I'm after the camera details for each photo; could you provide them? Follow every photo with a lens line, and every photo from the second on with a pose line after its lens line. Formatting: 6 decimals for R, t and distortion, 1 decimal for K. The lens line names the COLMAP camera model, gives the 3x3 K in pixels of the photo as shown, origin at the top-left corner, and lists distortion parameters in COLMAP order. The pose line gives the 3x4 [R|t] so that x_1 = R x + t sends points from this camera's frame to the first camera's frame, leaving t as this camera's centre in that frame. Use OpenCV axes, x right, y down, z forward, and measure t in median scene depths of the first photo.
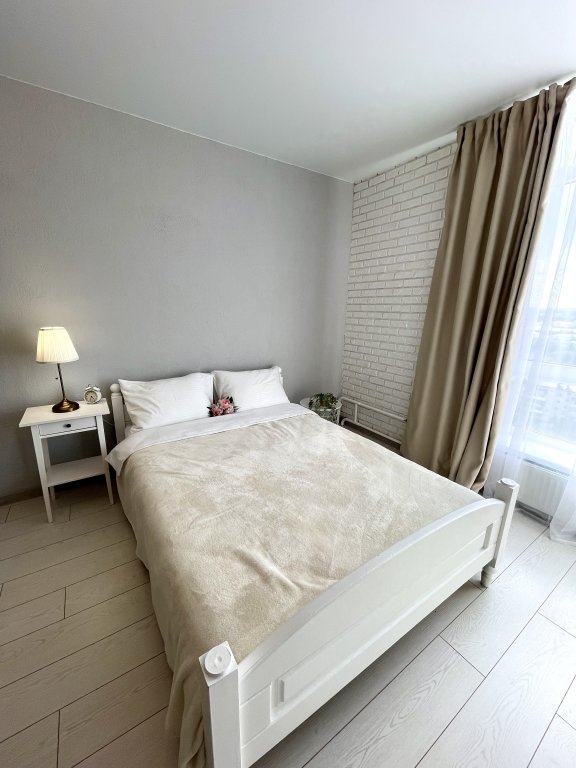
lens RADIAL K [[309.7, 0, 288.5], [0, 309.7, 381.5], [0, 0, 1]] dist [-0.005778, 0.000888]
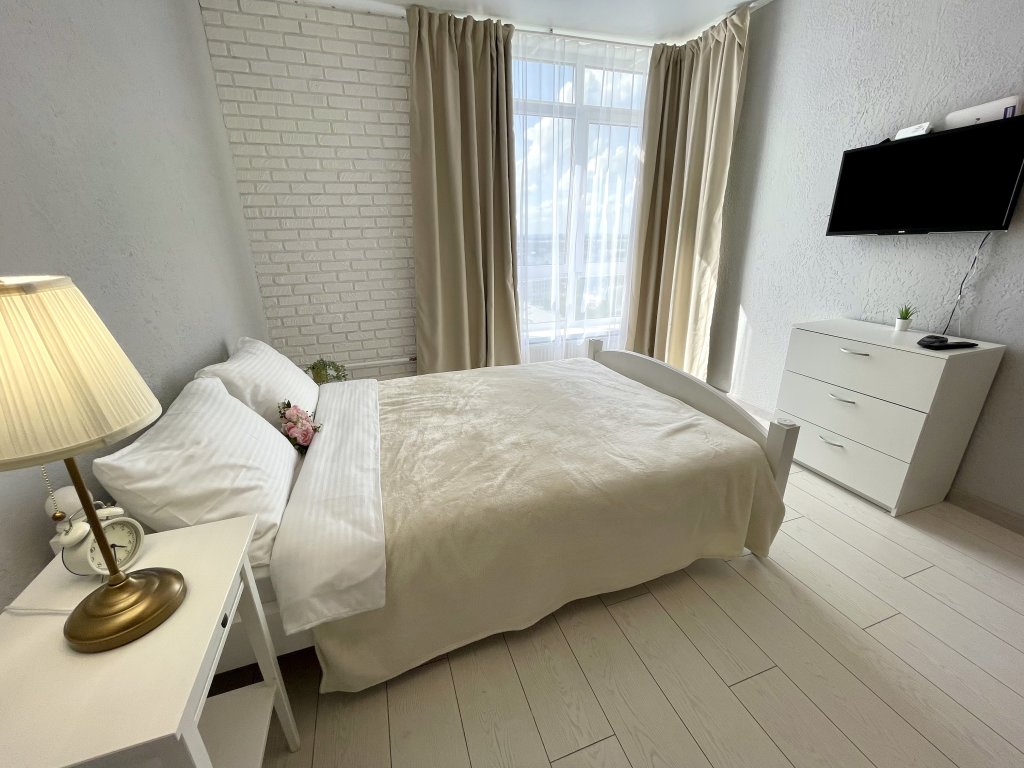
lens RADIAL K [[412.9, 0, 512.7], [0, 412.9, 382.4], [0, 0, 1]] dist [-0.005778, 0.000888]
pose [[0.242715, -0.344879, 0.906724, -0.789621], [0.251577, 0.925073, 0.284515, -0.087640], [-0.936909, 0.159055, 0.311292, 0.517607]]
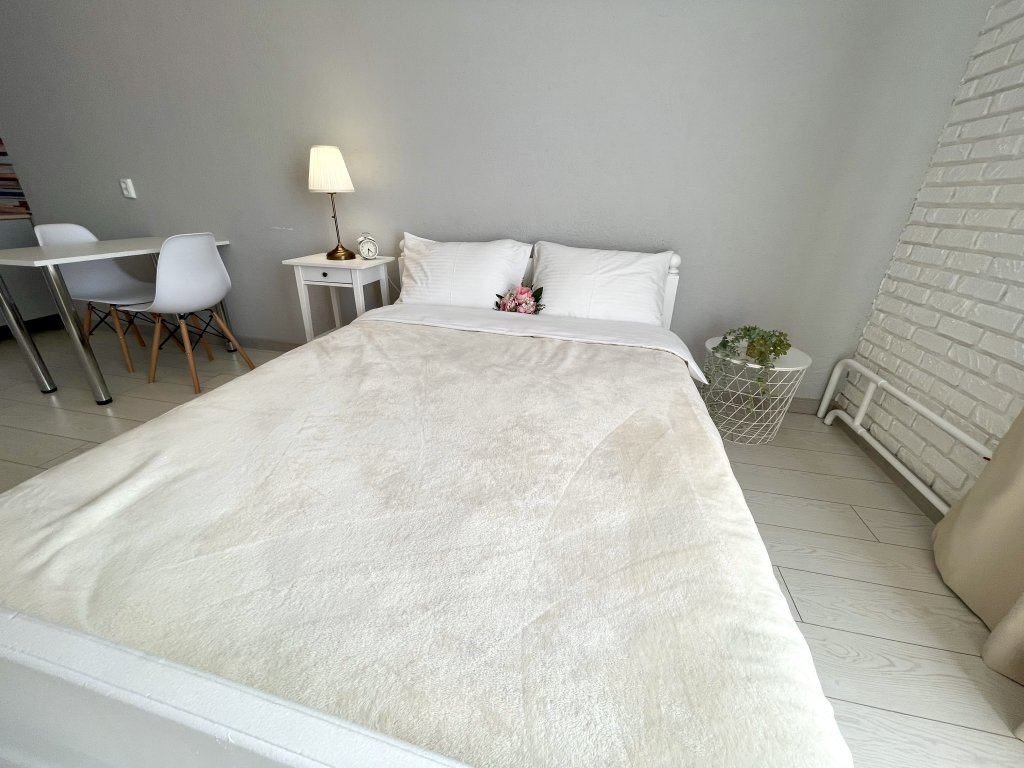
lens RADIAL K [[412.9, 0, 510.2], [0, 412.9, 383.2], [0, 0, 1]] dist [-0.005778, 0.000888]
pose [[0.687529, 0.299415, -0.661554, 0.382870], [-0.187083, 0.953317, 0.237036, 0.057003], [0.701643, -0.039204, 0.711449, 0.474655]]
